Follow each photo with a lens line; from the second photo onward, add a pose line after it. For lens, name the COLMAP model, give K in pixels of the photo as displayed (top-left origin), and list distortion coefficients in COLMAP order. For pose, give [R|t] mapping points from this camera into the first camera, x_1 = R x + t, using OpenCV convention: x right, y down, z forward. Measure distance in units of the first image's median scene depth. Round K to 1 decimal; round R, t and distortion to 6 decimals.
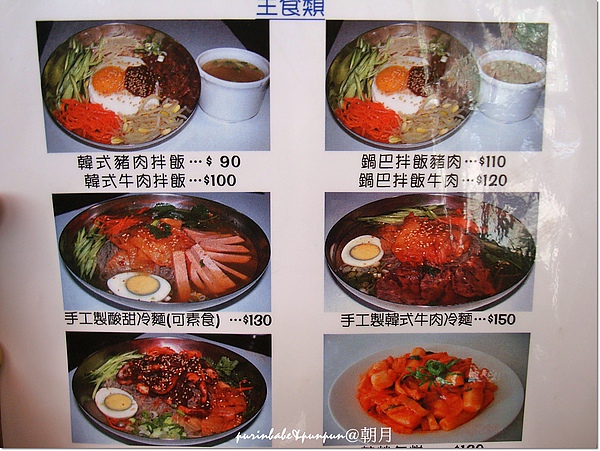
lens RADIAL K [[608.4, 0, 297.9], [0, 608.4, 224.9], [0, 0, 1]] dist [0.029966, 0.000000]
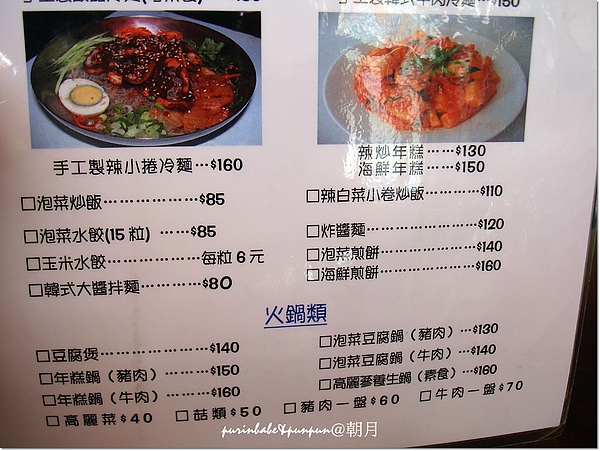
lens RADIAL K [[608.4, 0, 302.4], [0, 608.4, 225.9], [0, 0, 1]] dist [0.029966, 0.000000]
pose [[0.994416, -0.016741, 0.104194, -0.080027], [0.017578, 0.999820, -0.007121, 0.493246], [-0.104056, 0.008912, 0.994531, 0.094529]]
